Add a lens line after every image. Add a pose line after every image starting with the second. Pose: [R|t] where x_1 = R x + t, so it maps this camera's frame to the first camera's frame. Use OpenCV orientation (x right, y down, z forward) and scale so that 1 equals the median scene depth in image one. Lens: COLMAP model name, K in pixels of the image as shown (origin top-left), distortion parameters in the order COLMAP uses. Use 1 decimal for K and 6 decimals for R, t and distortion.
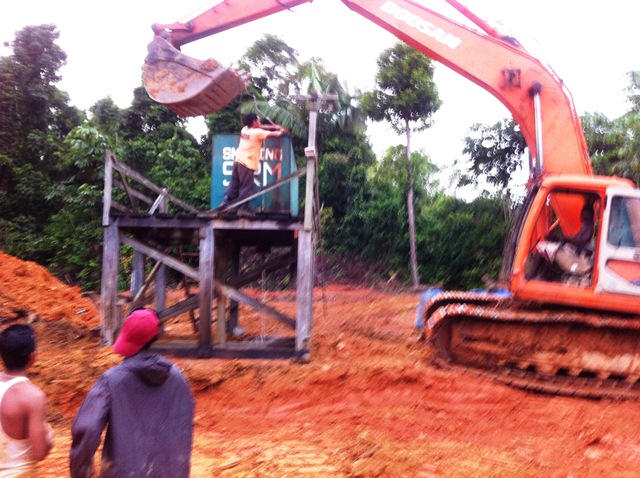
lens RADIAL K [[593.7, 0, 319.0], [0, 593.7, 237.3], [0, 0, 1]] dist [-0.037854, 0.000000]
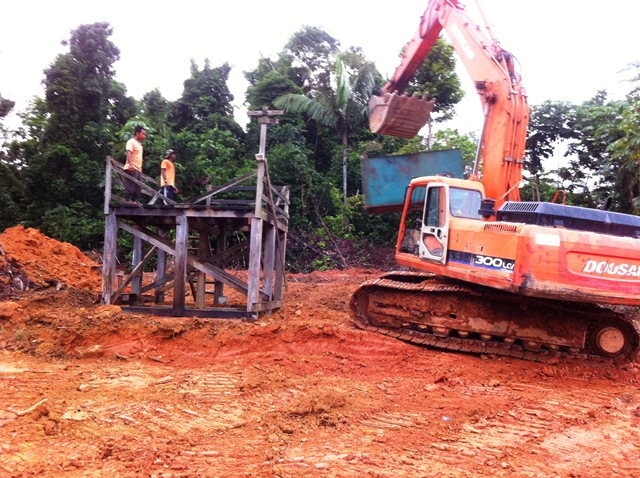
lens RADIAL K [[593.7, 0, 320.3], [0, 593.7, 242.3], [0, 0, 1]] dist [-0.037854, 0.000000]
pose [[0.995510, 0.007757, -0.094339, 0.206076], [-0.004585, 0.999418, 0.033794, -0.003822], [0.094547, -0.033210, 0.994966, -0.223767]]
